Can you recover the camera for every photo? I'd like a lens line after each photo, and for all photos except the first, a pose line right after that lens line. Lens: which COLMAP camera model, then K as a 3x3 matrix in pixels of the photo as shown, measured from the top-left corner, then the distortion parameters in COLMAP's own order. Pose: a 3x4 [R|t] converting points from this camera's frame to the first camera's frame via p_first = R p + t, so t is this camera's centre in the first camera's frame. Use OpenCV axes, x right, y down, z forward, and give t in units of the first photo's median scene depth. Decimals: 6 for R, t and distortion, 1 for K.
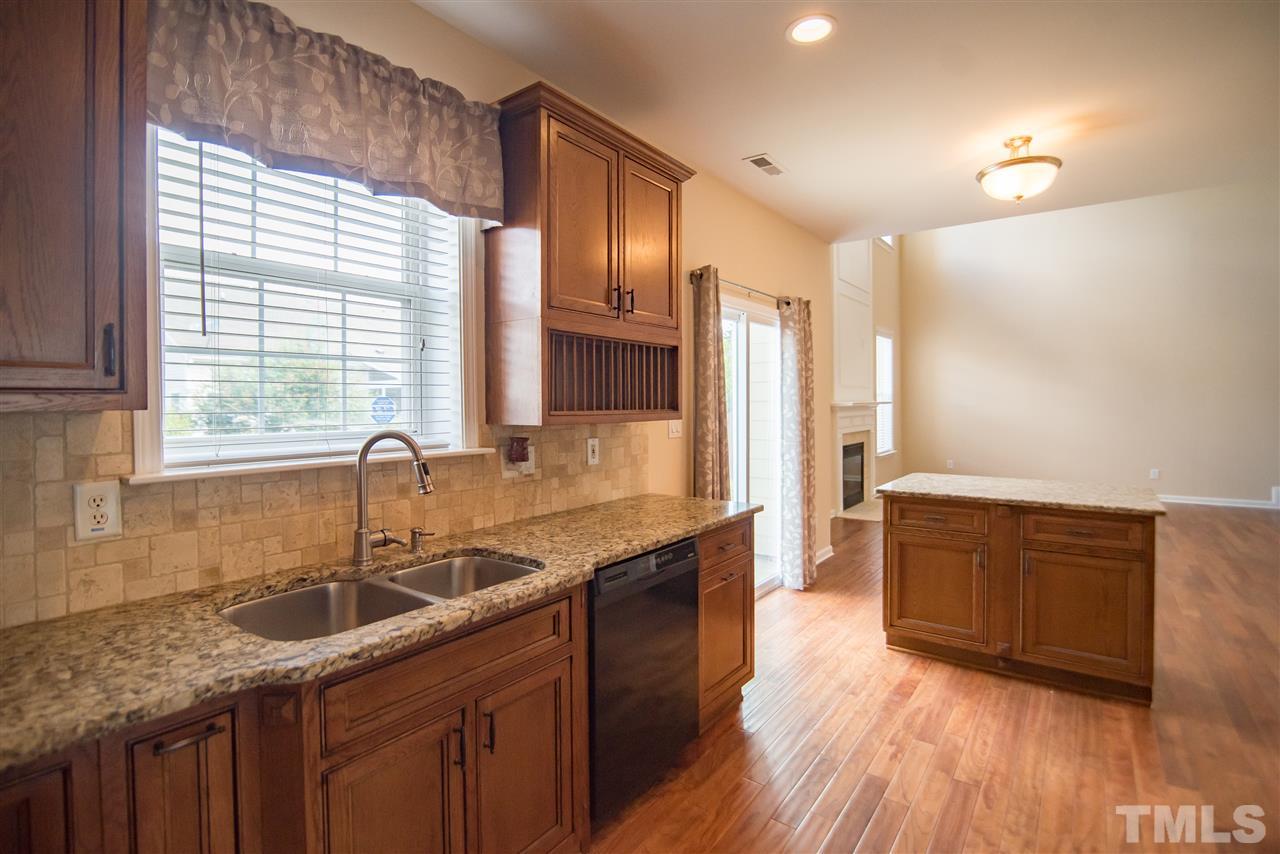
lens RADIAL K [[607.6, 0, 632.1], [0, 607.6, 406.7], [0, 0, 1]] dist [-0.022719, -0.000037]
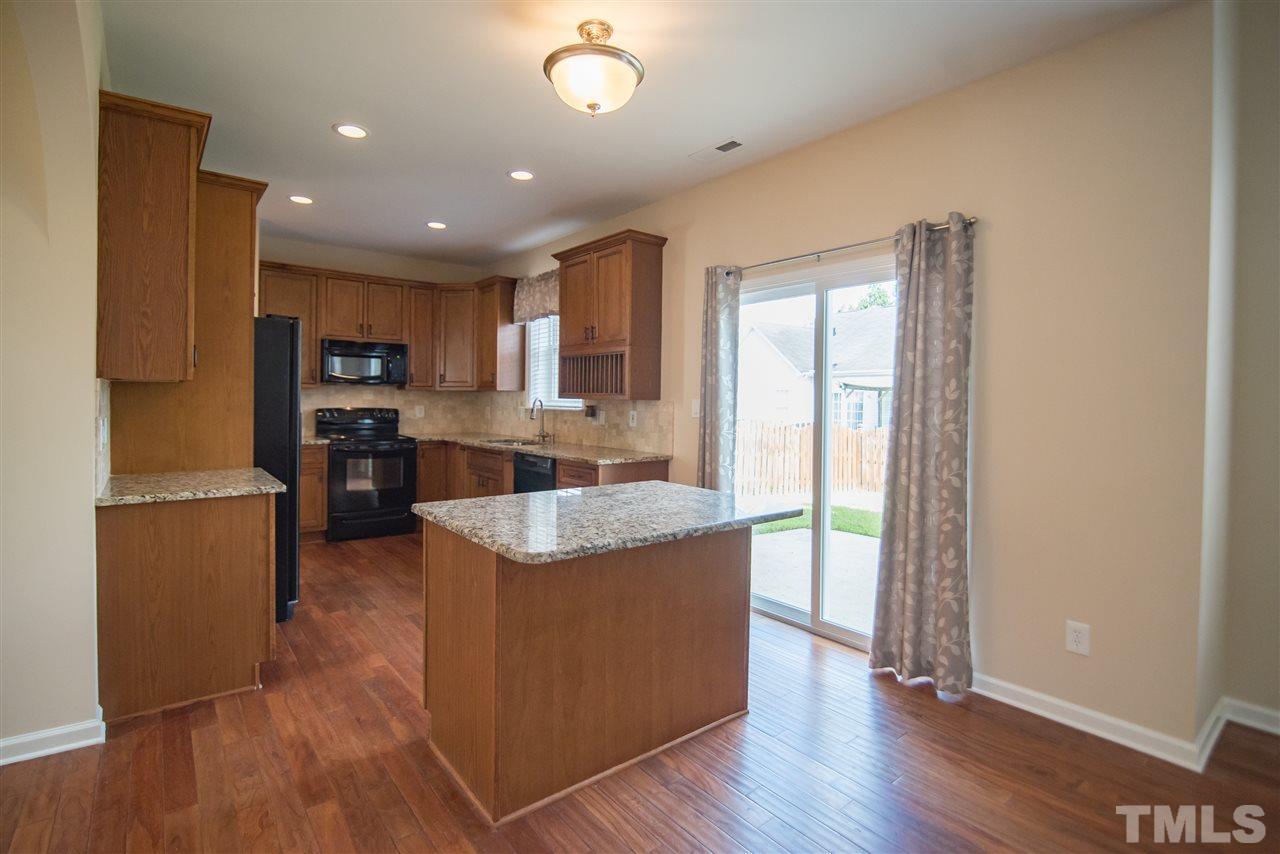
lens RADIAL K [[607.6, 0, 632.1], [0, 607.6, 406.7], [0, 0, 1]] dist [-0.022719, -0.000037]
pose [[-0.248292, 0.018139, -0.968515, 2.307132], [-0.017512, 0.999577, 0.023211, 0.002912], [0.968527, 0.022724, -0.247870, 2.099467]]
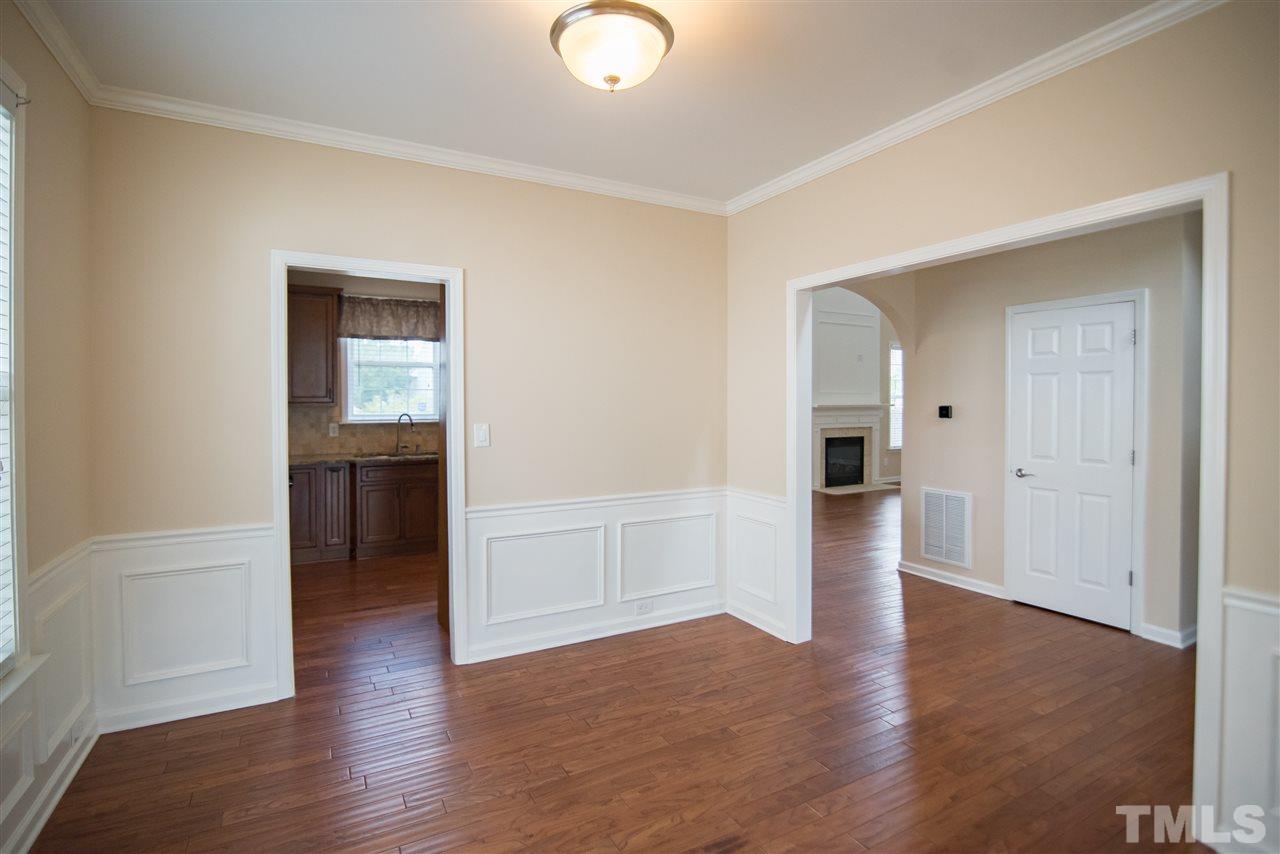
lens RADIAL K [[607.6, 0, 632.1], [0, 607.6, 406.7], [0, 0, 1]] dist [-0.022719, -0.000037]
pose [[0.906728, 0.012897, -0.421519, 2.039809], [-0.010655, 0.999914, 0.007672, -0.033244], [0.421581, -0.002465, 0.906787, -1.435040]]
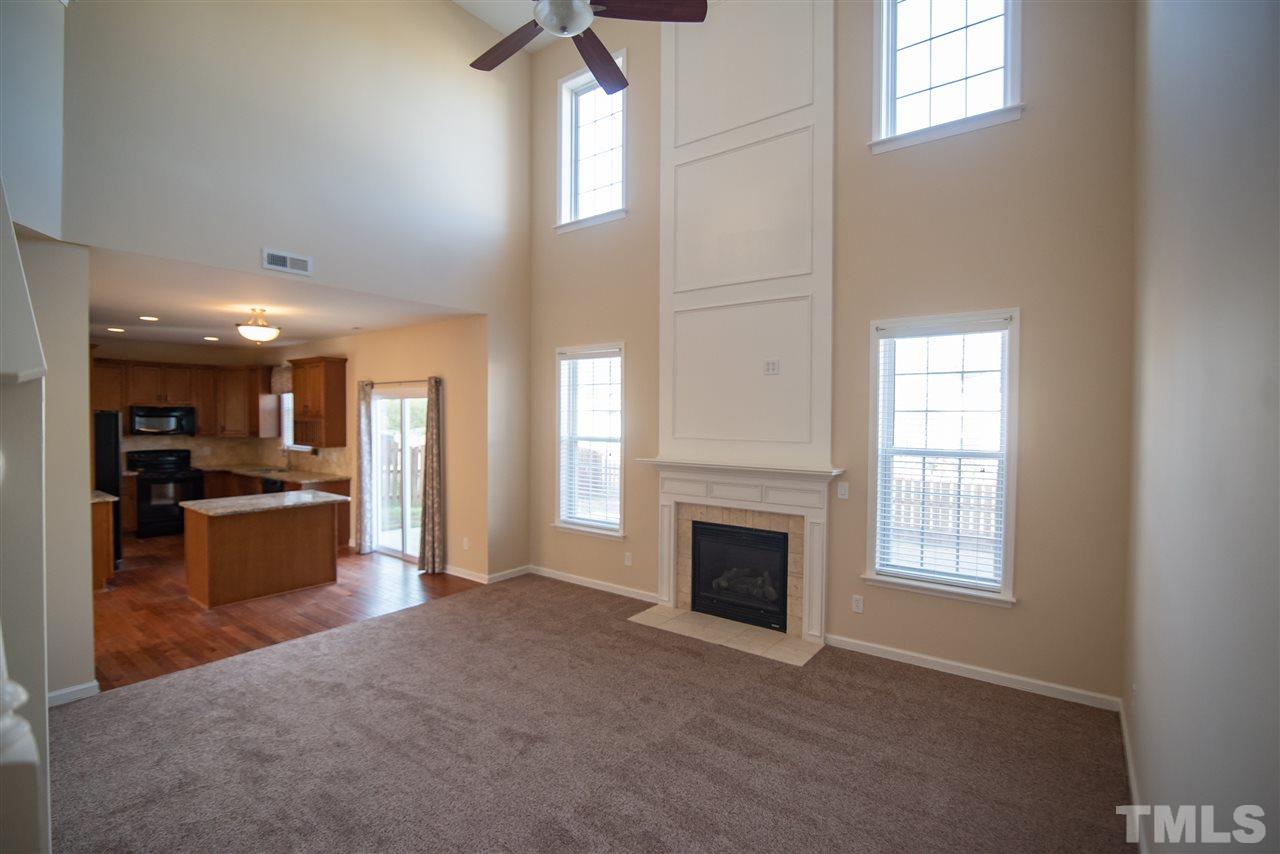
lens RADIAL K [[588.0, 0, 617.7], [0, 588.0, 428.6], [0, 0, 1]] dist [-0.019343, 0.000248]
pose [[-0.018187, 0.029611, -0.999396, 4.087636], [-0.014413, 0.999450, 0.029875, -0.249801], [0.999731, 0.014948, -0.017751, 3.604919]]
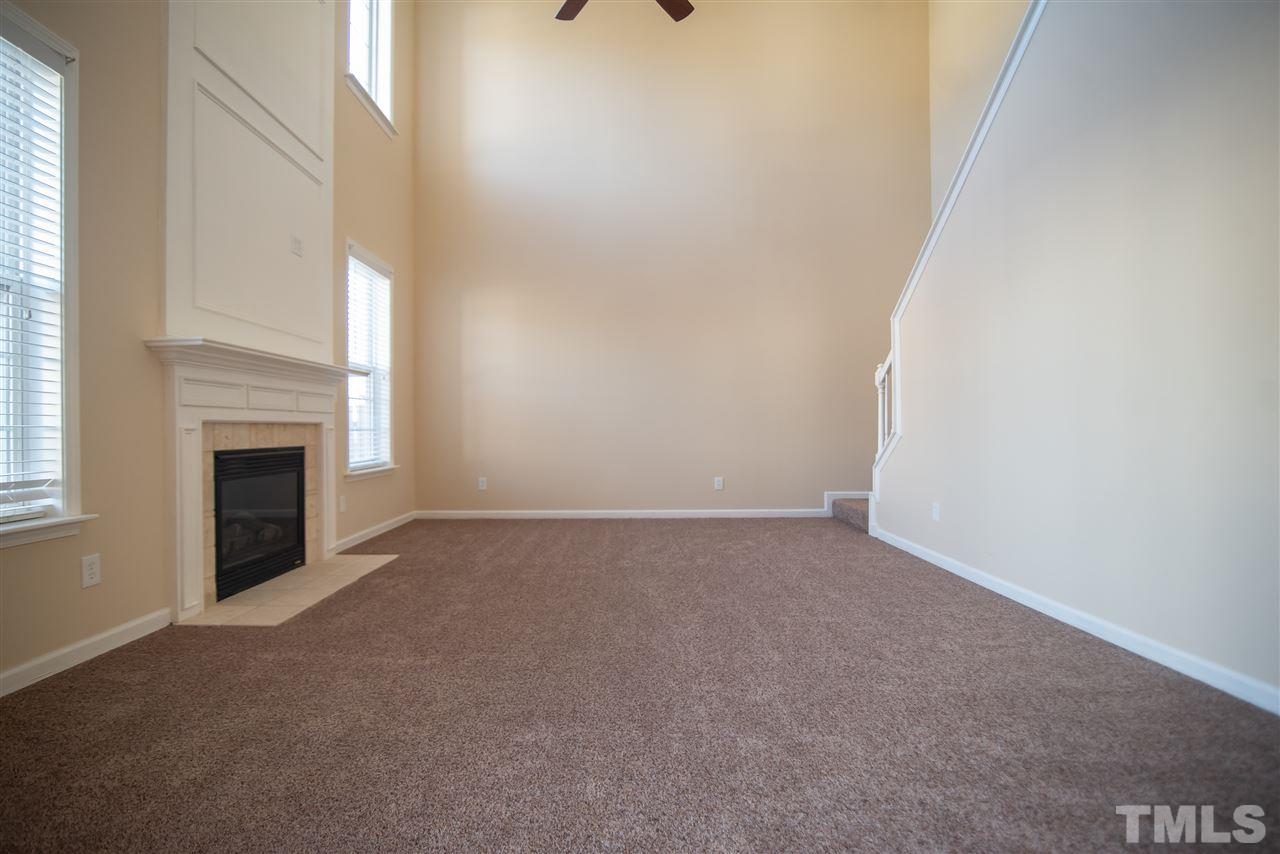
lens RADIAL K [[588.0, 0, 617.7], [0, 588.0, 428.6], [0, 0, 1]] dist [-0.019343, 0.000248]
pose [[0.806405, 0.006289, 0.591330, 1.310064], [0.000081, 0.999942, -0.010744, 0.208343], [-0.591363, 0.008712, 0.806358, 1.941393]]
